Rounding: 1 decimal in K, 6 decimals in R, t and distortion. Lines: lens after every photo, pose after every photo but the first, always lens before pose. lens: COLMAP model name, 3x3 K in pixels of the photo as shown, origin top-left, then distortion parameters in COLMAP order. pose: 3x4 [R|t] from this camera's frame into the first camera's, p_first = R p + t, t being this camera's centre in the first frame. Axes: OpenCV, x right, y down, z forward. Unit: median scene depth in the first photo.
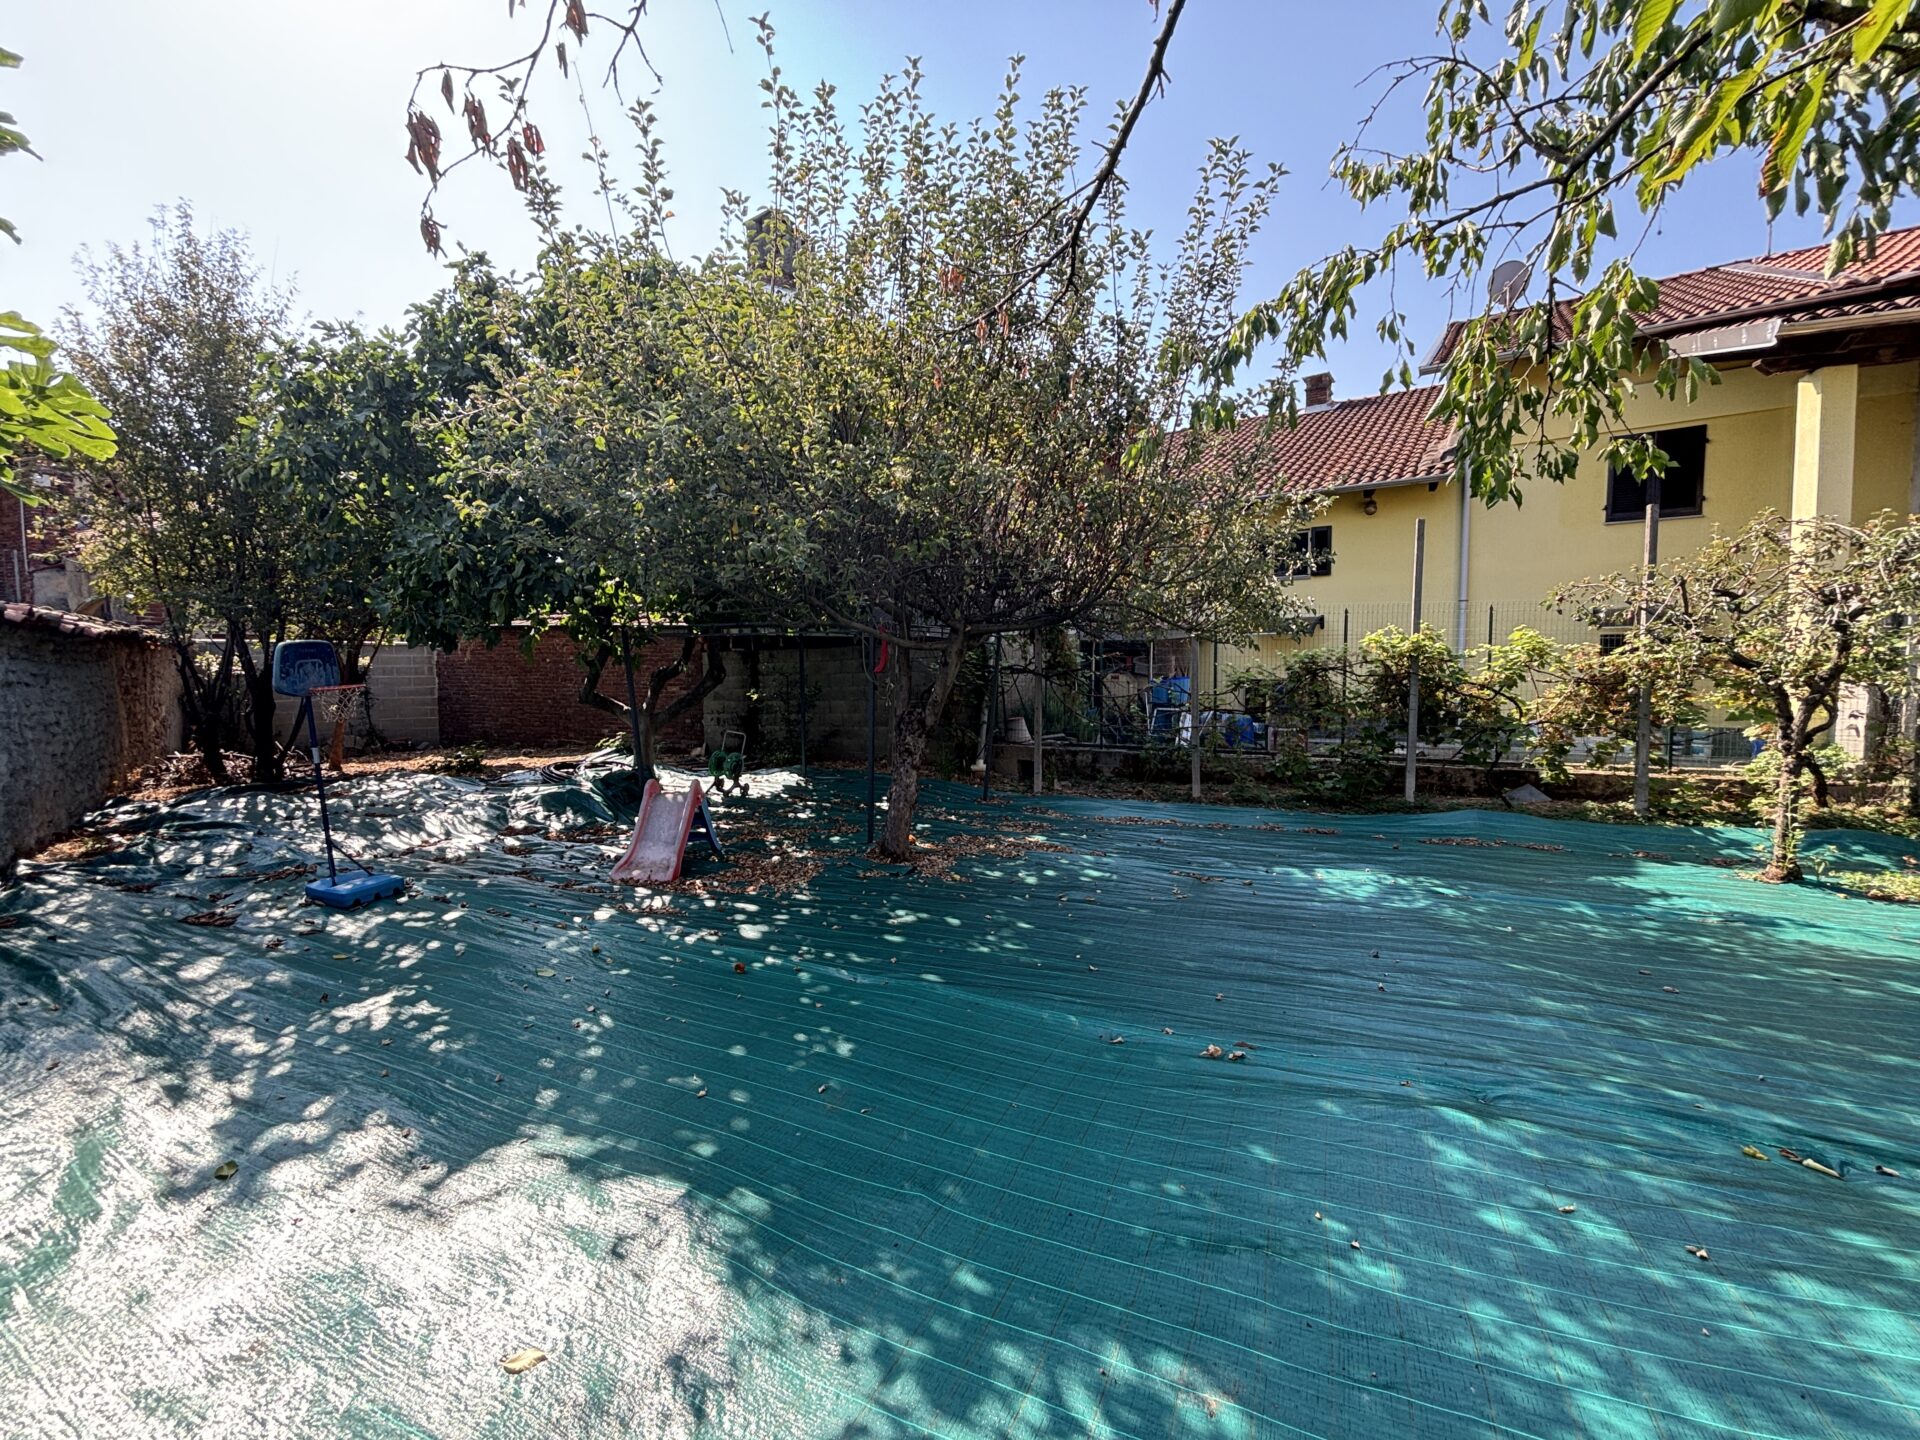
lens RADIAL K [[771.8, 0, 955.9], [0, 771.8, 702.2], [0, 0, 1]] dist [-0.001875, 0.000409]
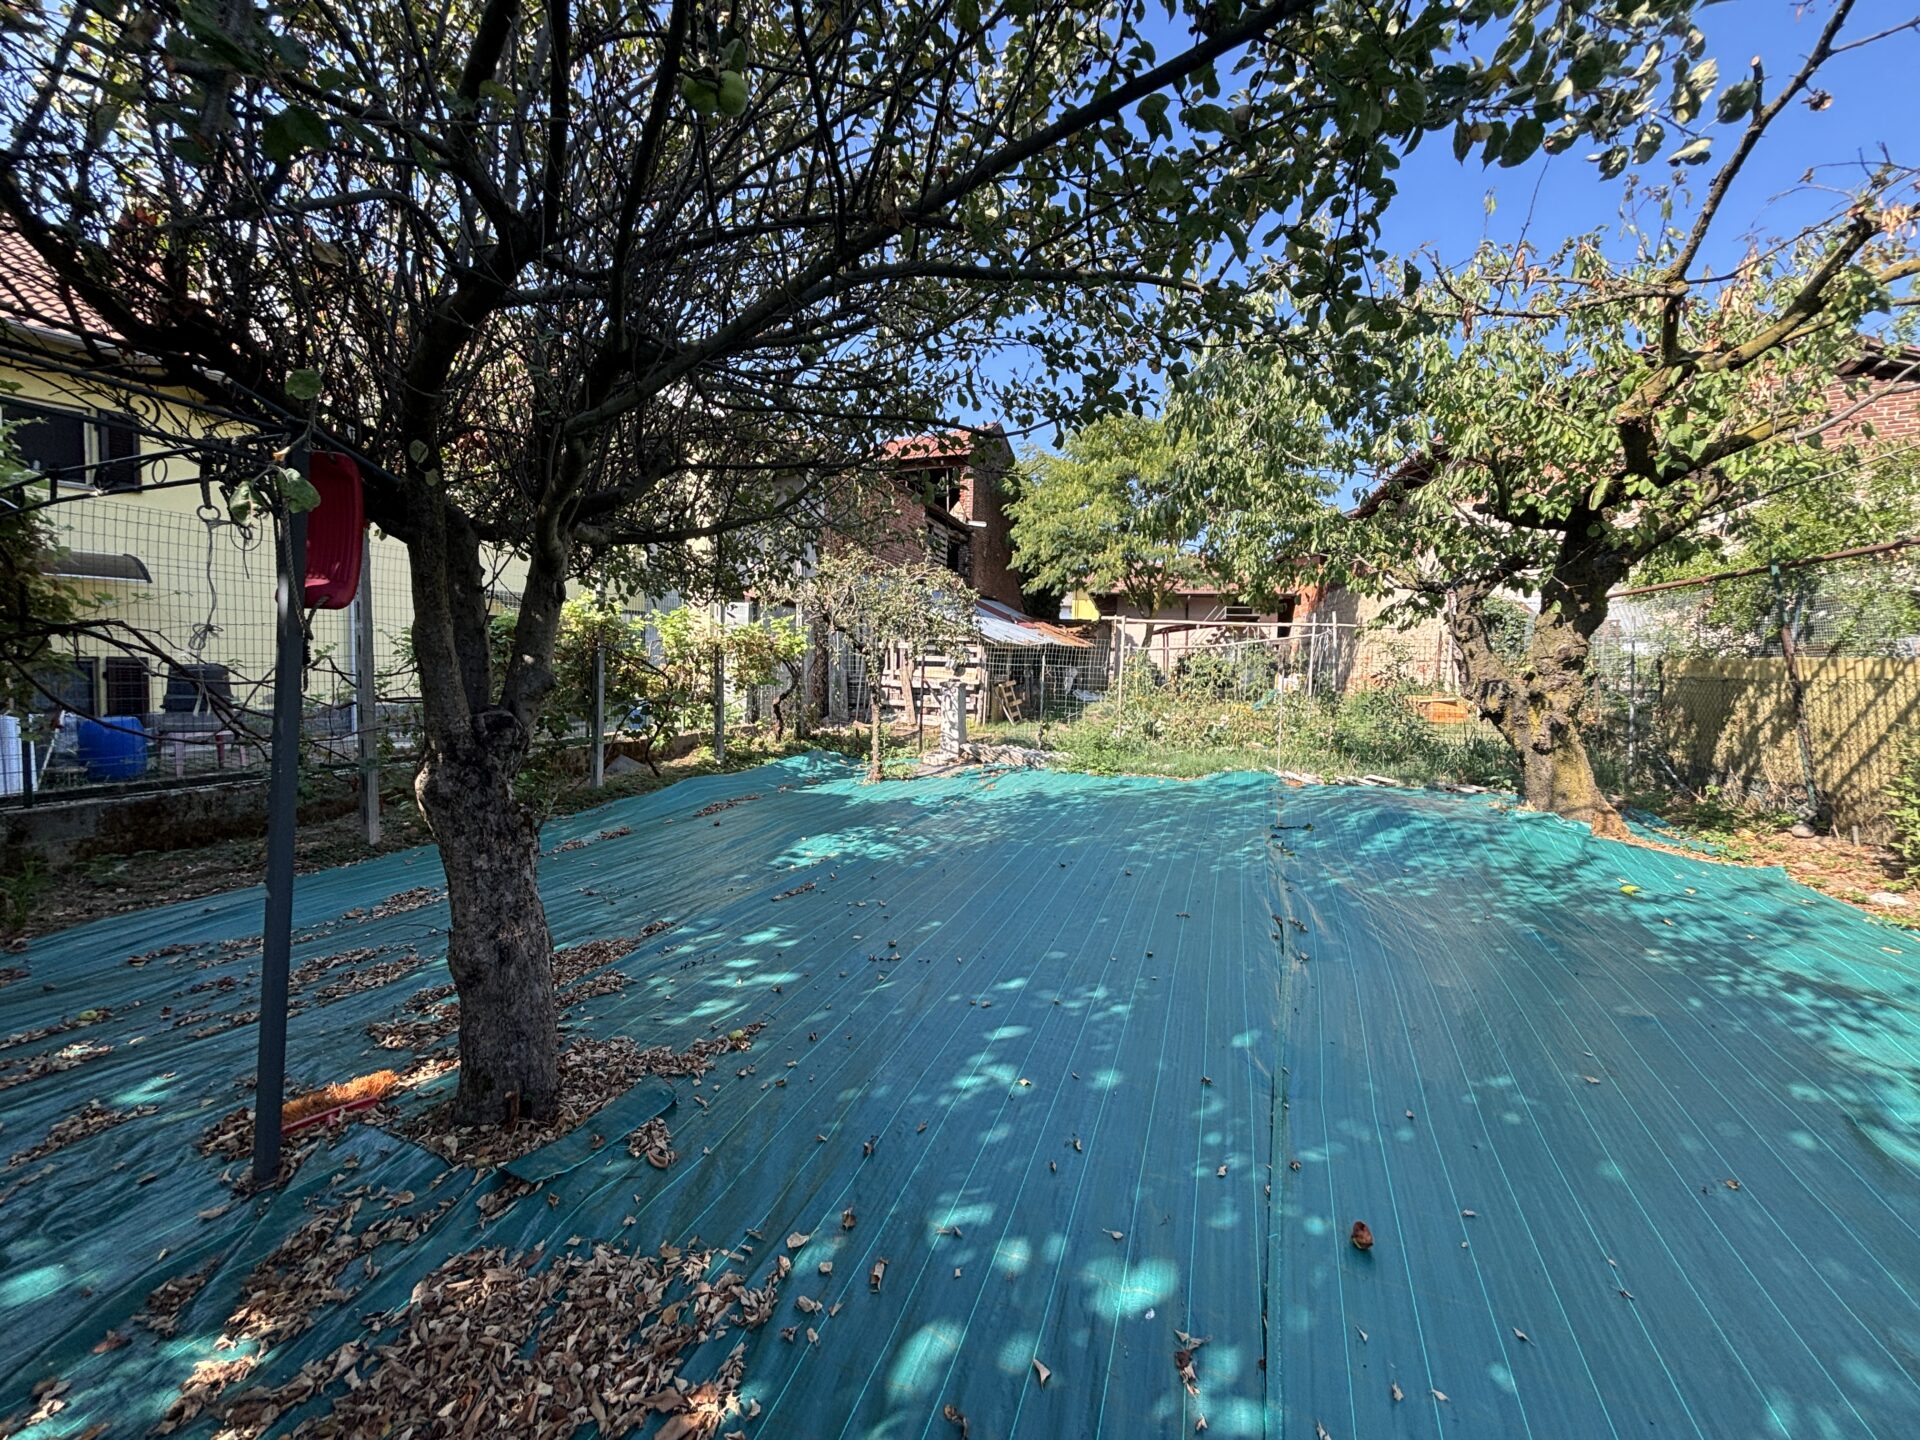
lens RADIAL K [[771.8, 0, 955.9], [0, 771.8, 702.2], [0, 0, 1]] dist [-0.001875, 0.000409]
pose [[-0.052205, -0.058222, 0.996938, -0.605932], [0.038188, 0.997452, 0.060252, -0.021048], [-0.997906, 0.041217, -0.049849, 1.059621]]
